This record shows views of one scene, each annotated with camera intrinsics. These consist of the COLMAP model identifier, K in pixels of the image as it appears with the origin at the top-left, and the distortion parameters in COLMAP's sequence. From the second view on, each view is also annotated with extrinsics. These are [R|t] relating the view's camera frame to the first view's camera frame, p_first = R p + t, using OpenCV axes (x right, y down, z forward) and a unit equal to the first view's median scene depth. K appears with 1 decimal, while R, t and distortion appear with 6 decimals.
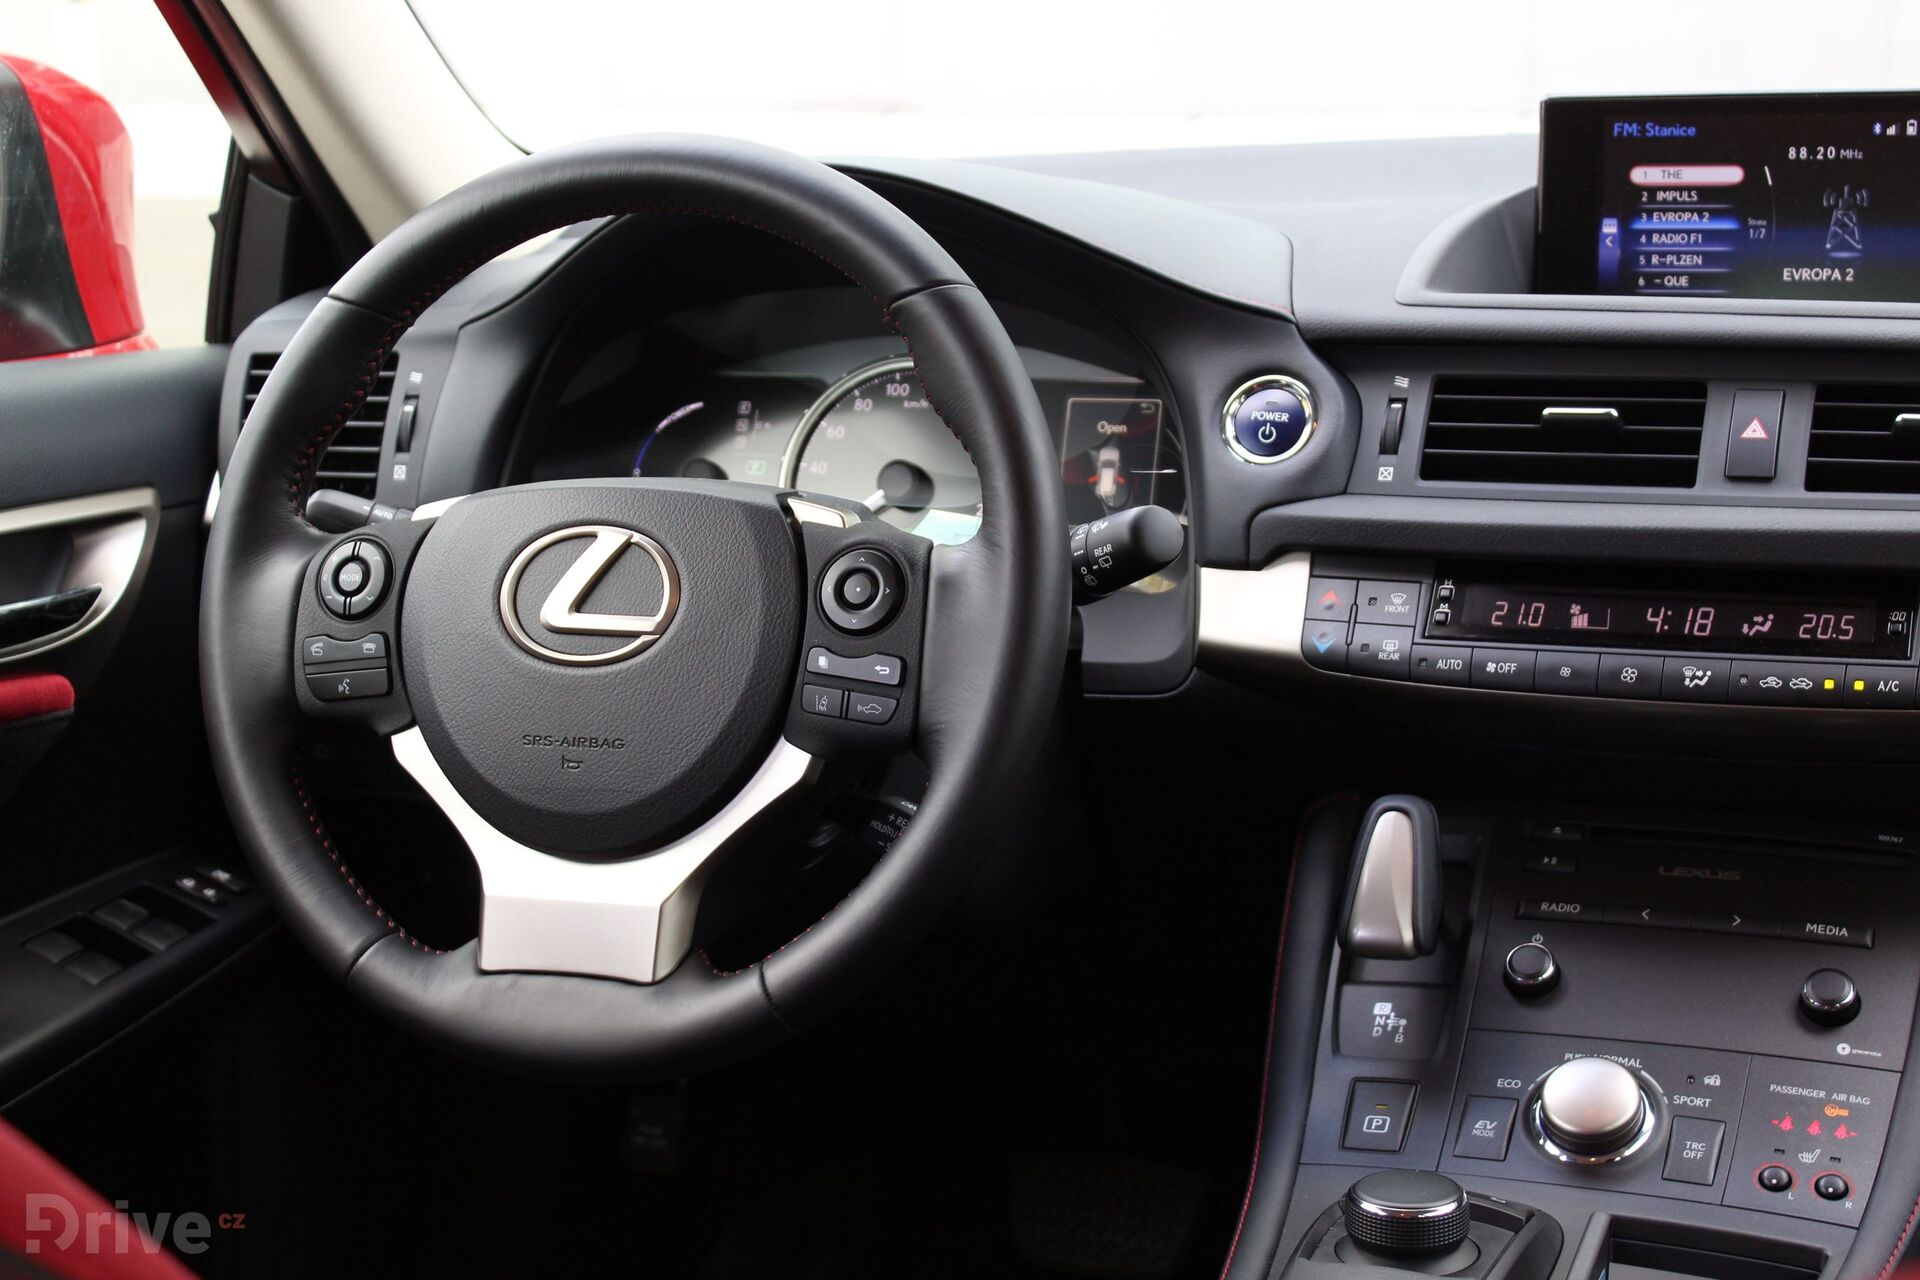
lens RADIAL K [[3253.2, 0, 960.0], [0, 3253.2, 640.0], [0, 0, 1]] dist [-0.025146, 0.206232]
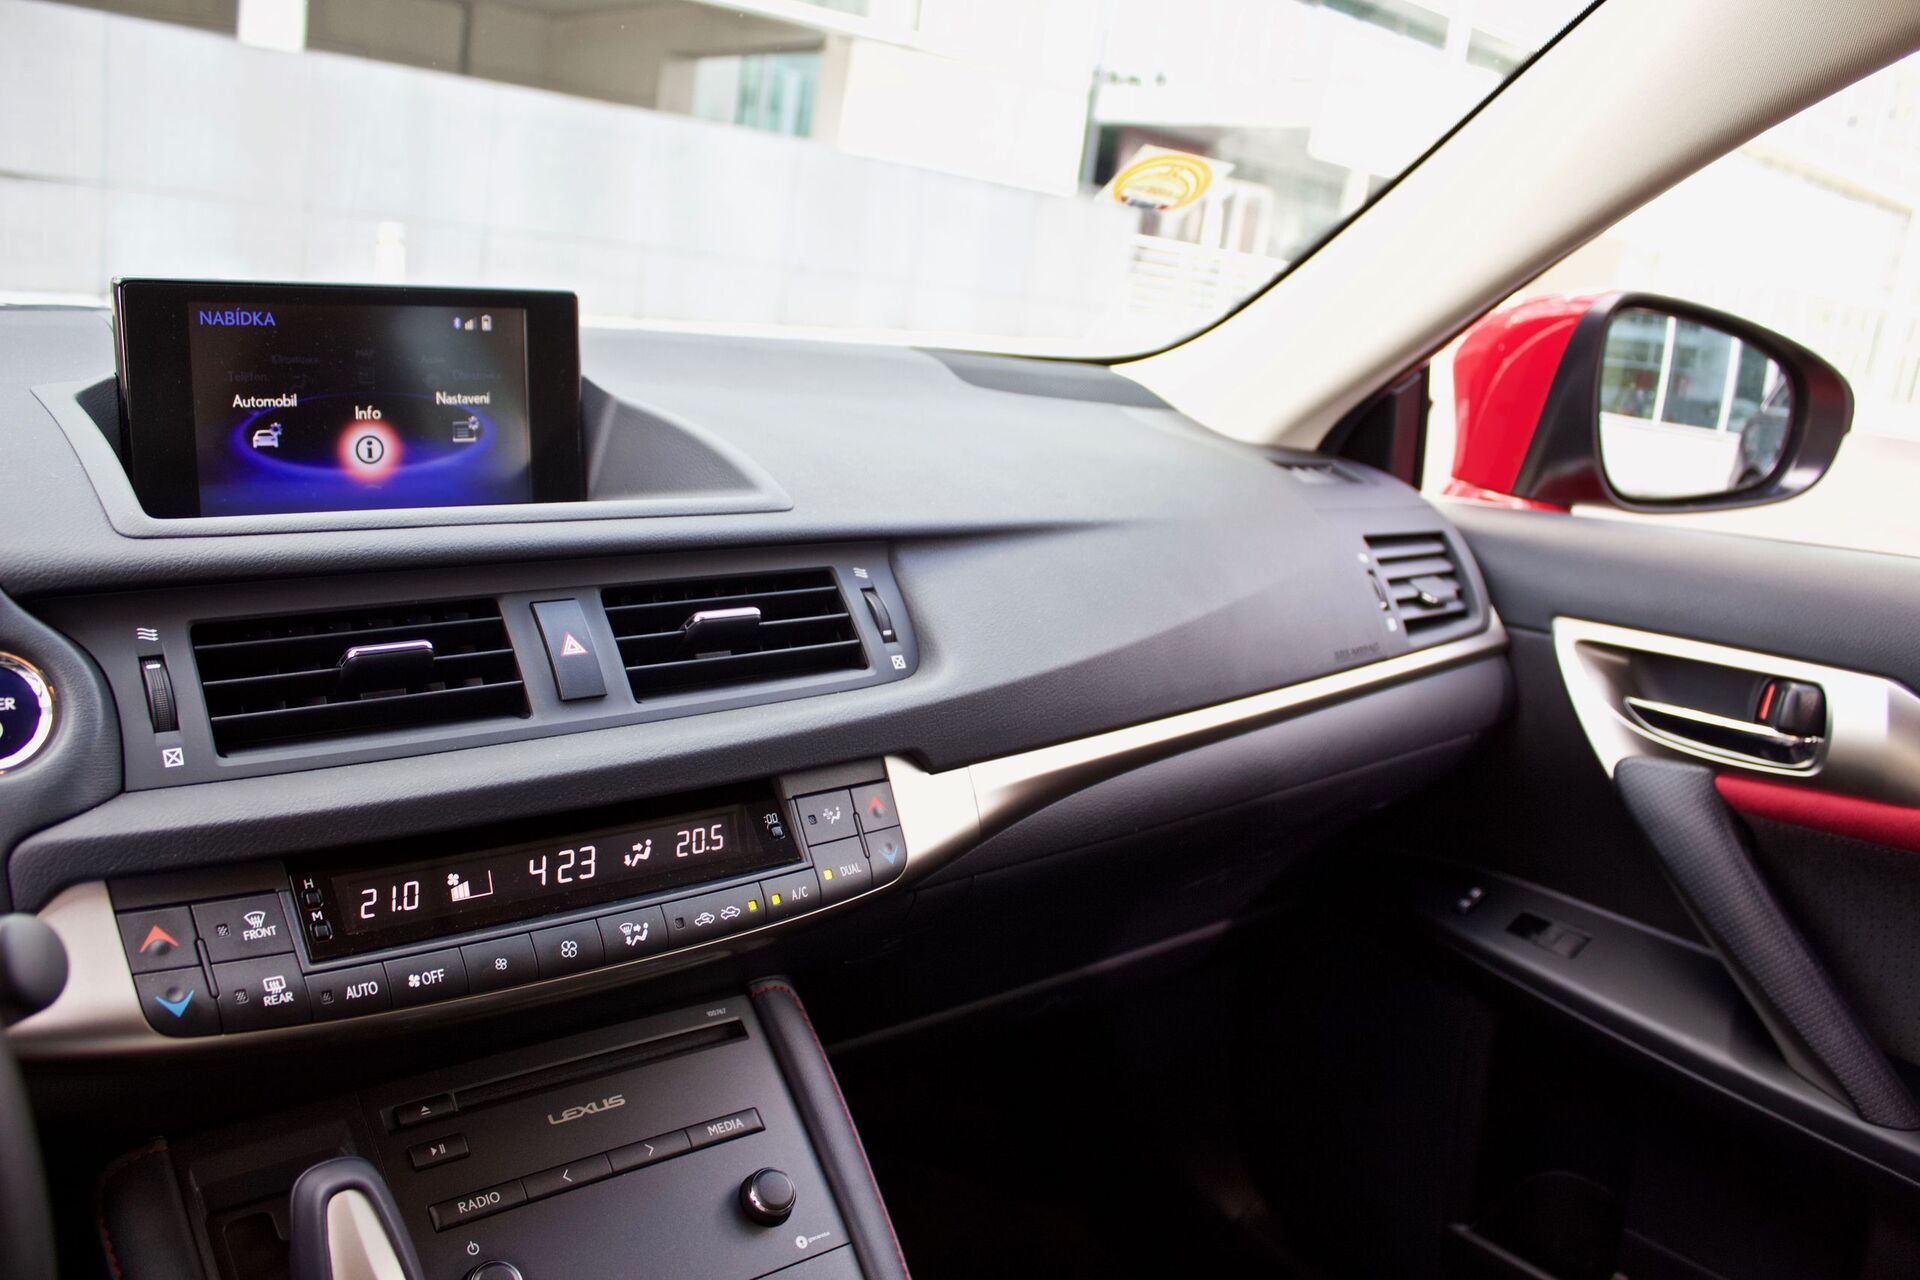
lens RADIAL K [[1570.1, 0, 960.0], [0, 1570.1, 640.0], [0, 0, 1]] dist [-0.164259, 0.127020]
pose [[0.497250, -0.141494, 0.855992, -0.086869], [0.088612, 0.989735, 0.112127, -0.107073], [-0.863071, 0.020096, 0.504683, 0.673942]]
